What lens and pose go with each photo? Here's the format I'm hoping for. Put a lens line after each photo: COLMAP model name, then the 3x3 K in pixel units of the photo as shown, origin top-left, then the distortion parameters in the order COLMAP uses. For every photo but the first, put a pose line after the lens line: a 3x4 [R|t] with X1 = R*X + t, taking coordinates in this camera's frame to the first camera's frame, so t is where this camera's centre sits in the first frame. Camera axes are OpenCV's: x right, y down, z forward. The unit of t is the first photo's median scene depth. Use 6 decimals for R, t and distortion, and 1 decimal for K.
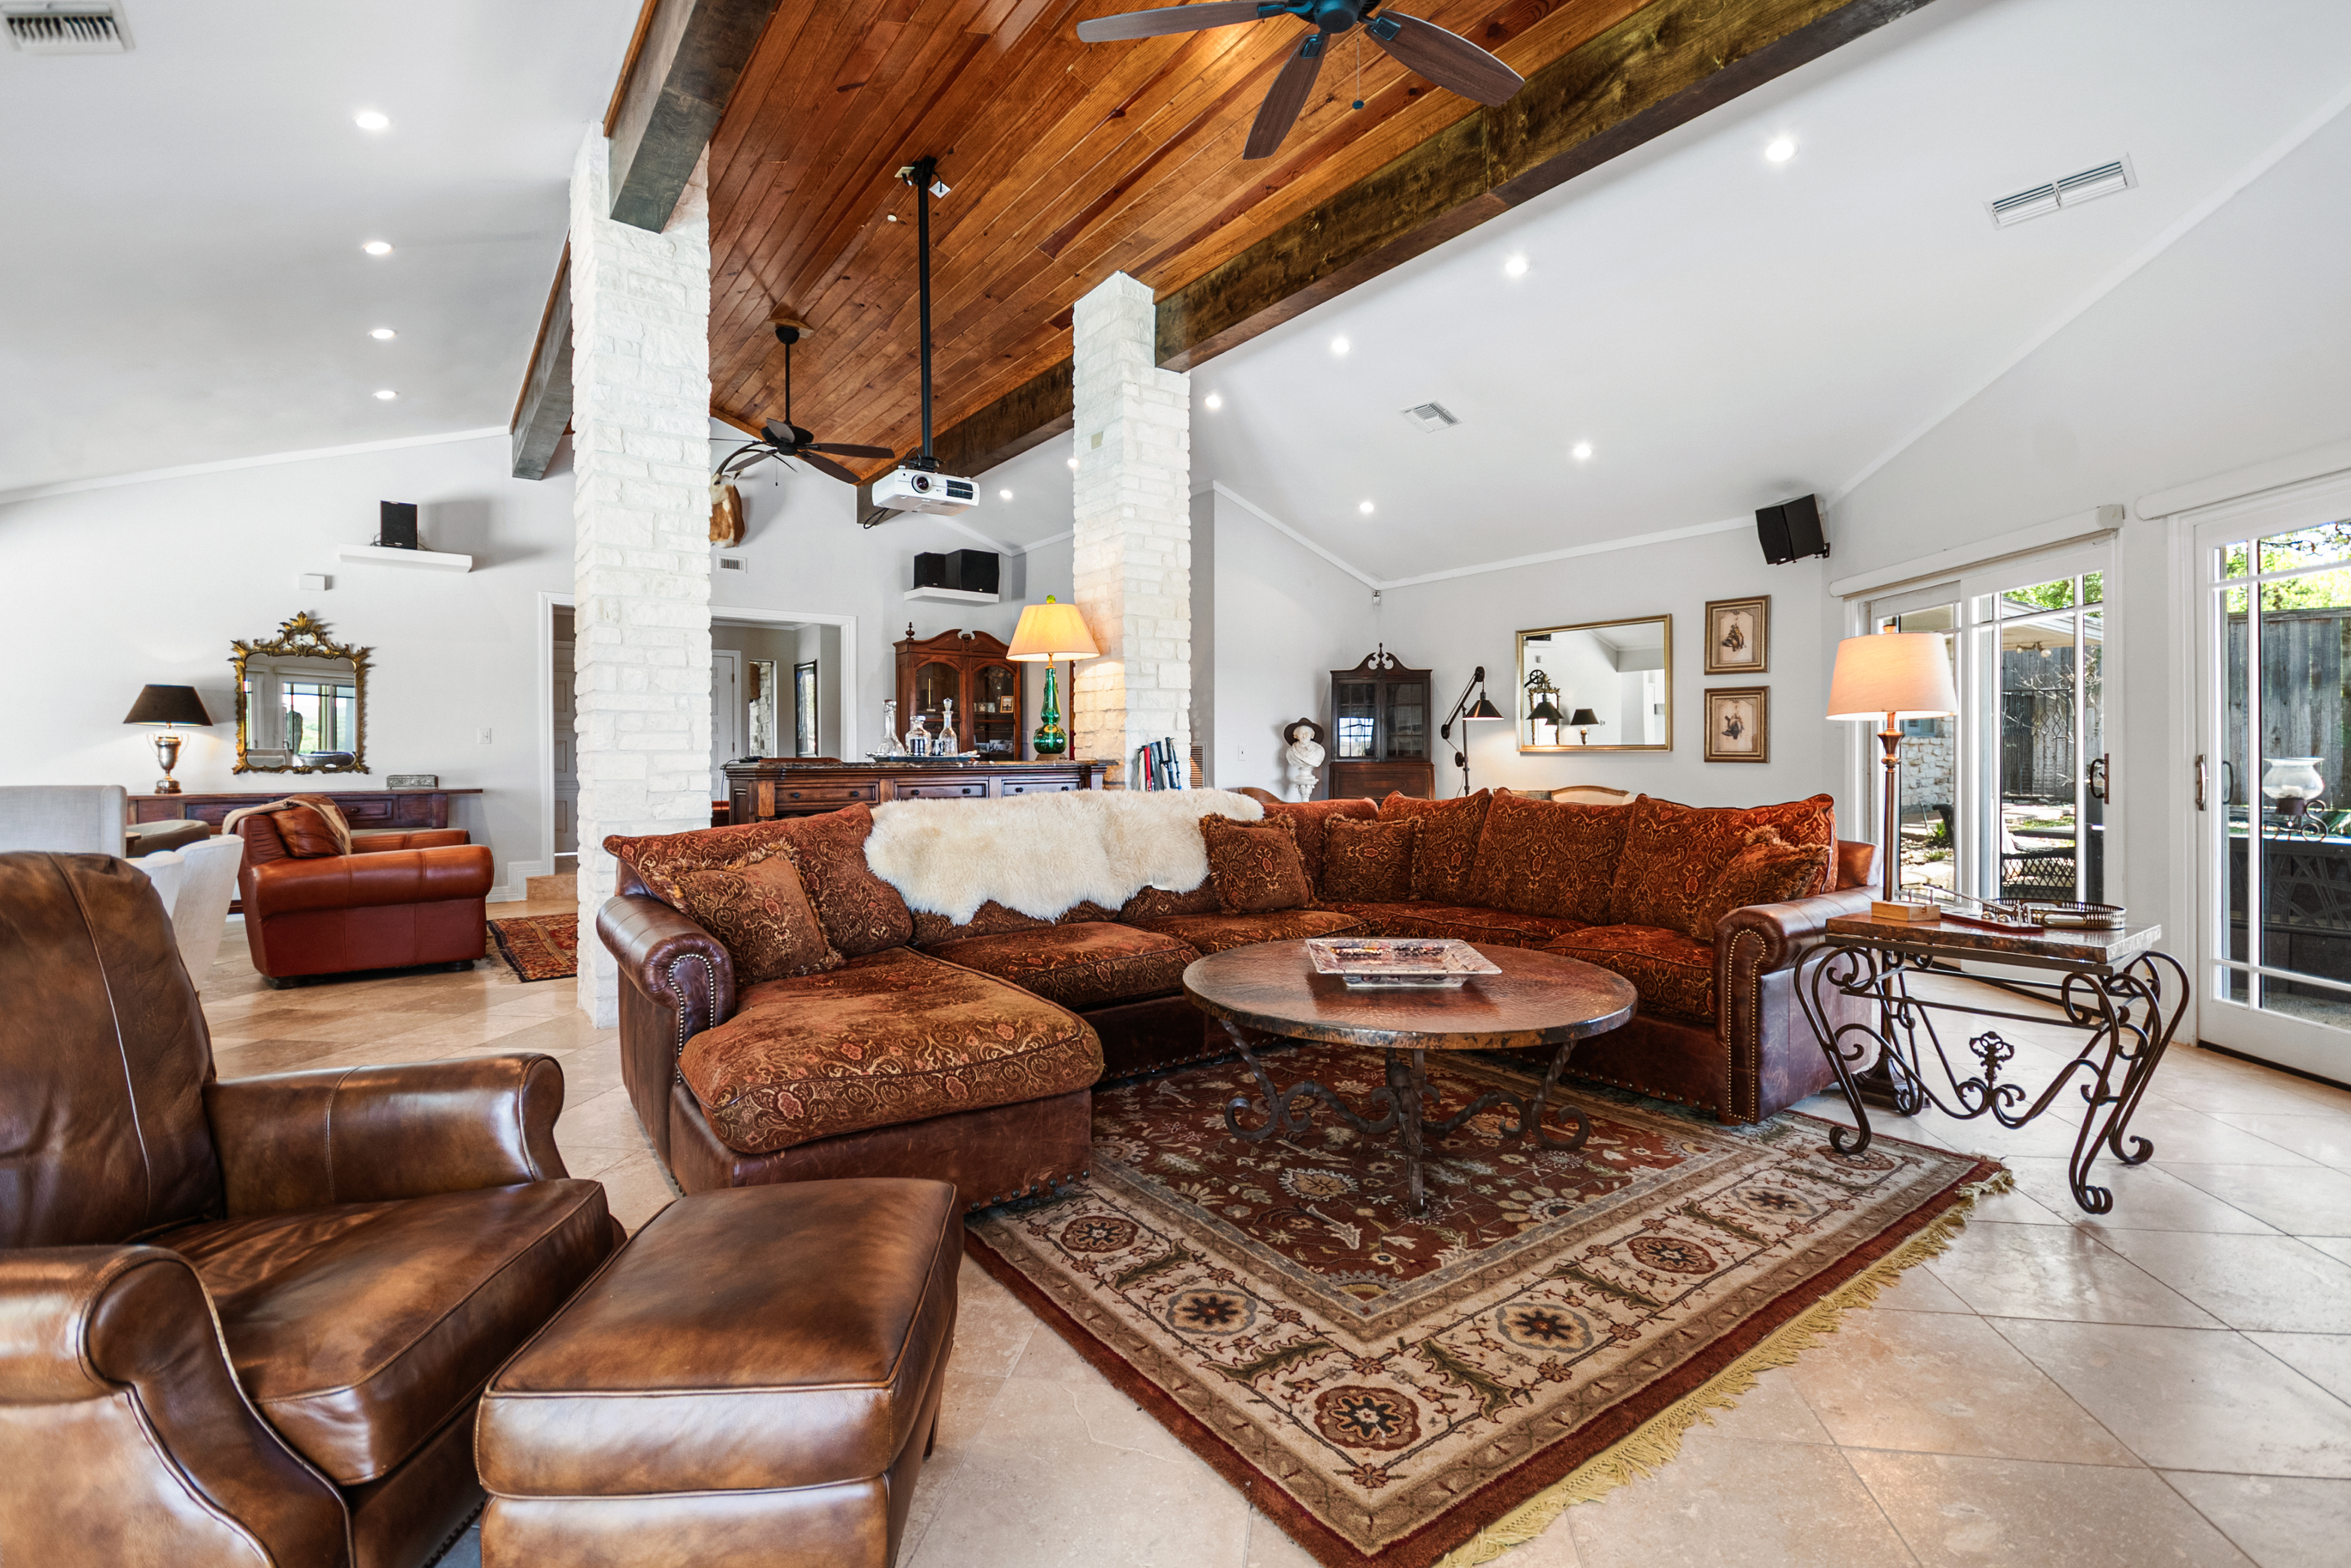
lens RADIAL K [[1056.5, 0, 1186.9], [0, 1056.5, 773.9], [0, 0, 1]] dist [0.005354, -0.000104]
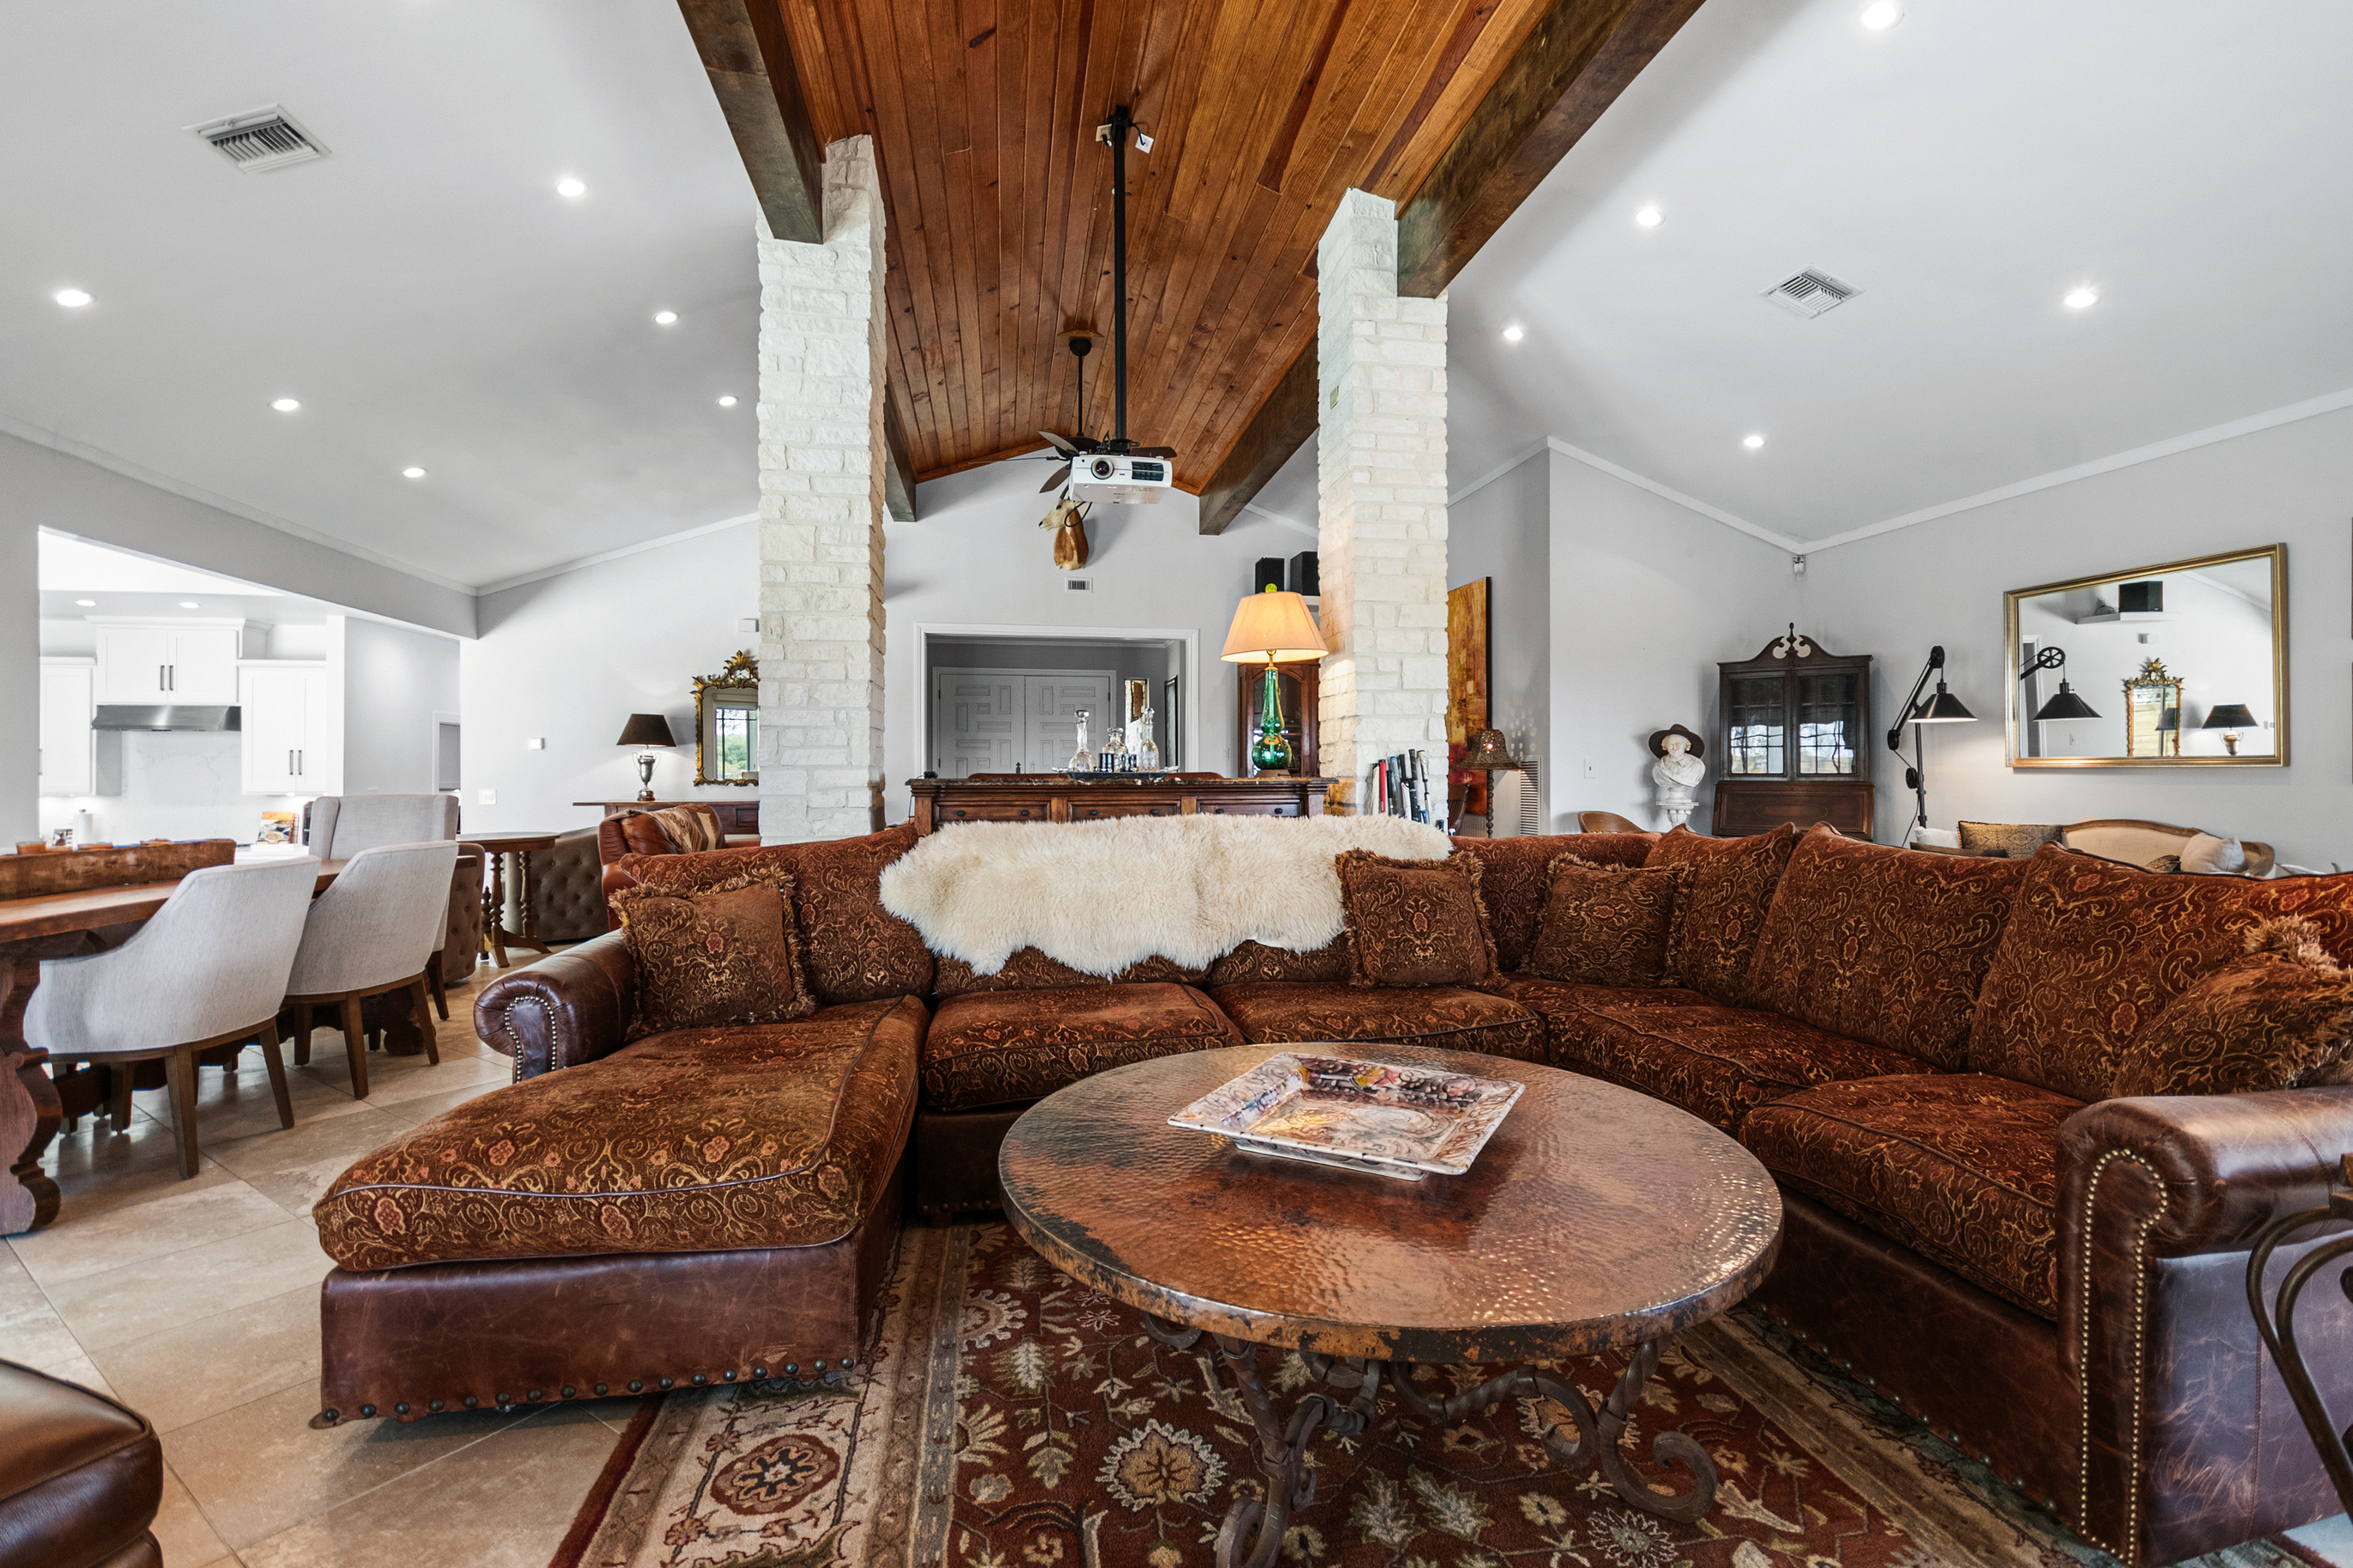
lens RADIAL K [[1057.2, 0, 1177.0], [0, 1057.2, 777.7], [0, 0, 1]] dist [0.005354, -0.000104]
pose [[0.898198, 0.004051, -0.439573, 0.226065], [-0.009345, 0.999908, -0.009880, -0.004292], [0.439492, 0.012982, 0.898153, 0.250245]]
